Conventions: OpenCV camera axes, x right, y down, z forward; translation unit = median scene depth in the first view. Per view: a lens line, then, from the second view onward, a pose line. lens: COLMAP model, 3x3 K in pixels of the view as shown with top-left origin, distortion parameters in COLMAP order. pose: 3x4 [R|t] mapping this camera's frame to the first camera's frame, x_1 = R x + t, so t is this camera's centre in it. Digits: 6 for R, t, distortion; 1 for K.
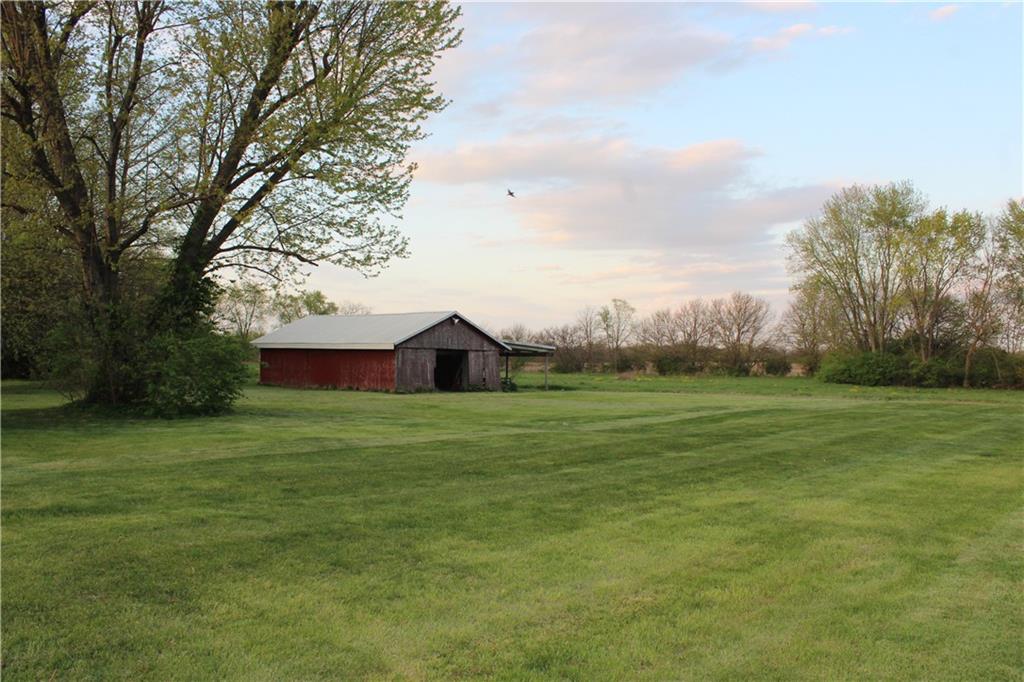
lens RADIAL K [[869.9, 0, 513.3], [0, 869.9, 343.8], [0, 0, 1]] dist [-0.165374, 0.115833]
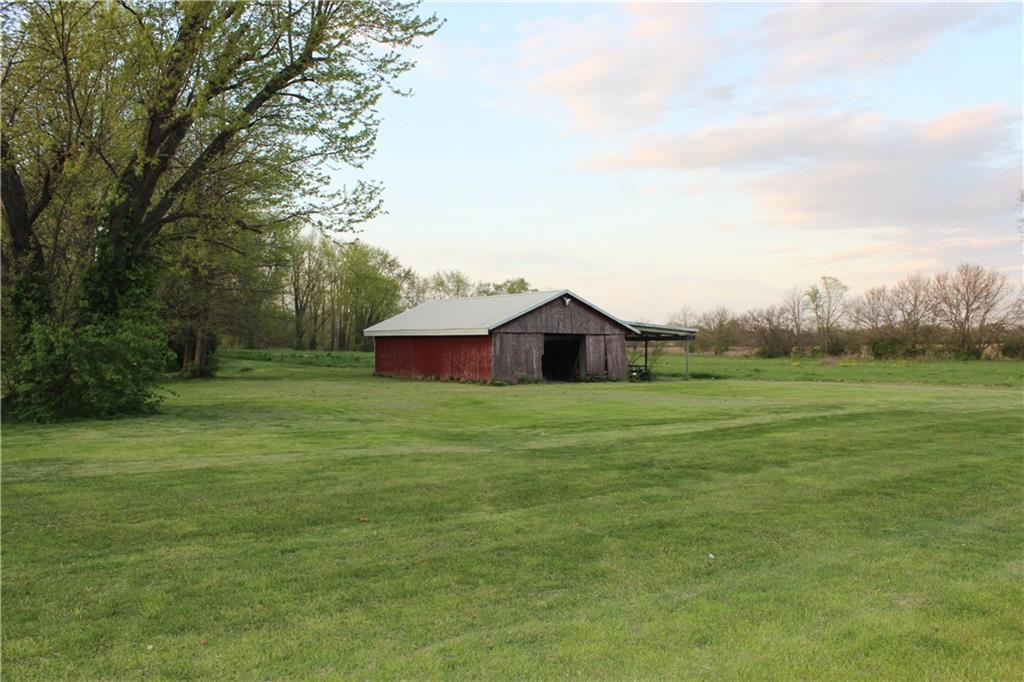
lens RADIAL K [[869.9, 0, 514.7], [0, 869.9, 345.1], [0, 0, 1]] dist [-0.165374, 0.115833]
pose [[0.964773, -0.014478, -0.262686, 0.097956], [0.018961, 0.999715, 0.014538, 0.003772], [0.262401, -0.019007, 0.964772, 0.129927]]
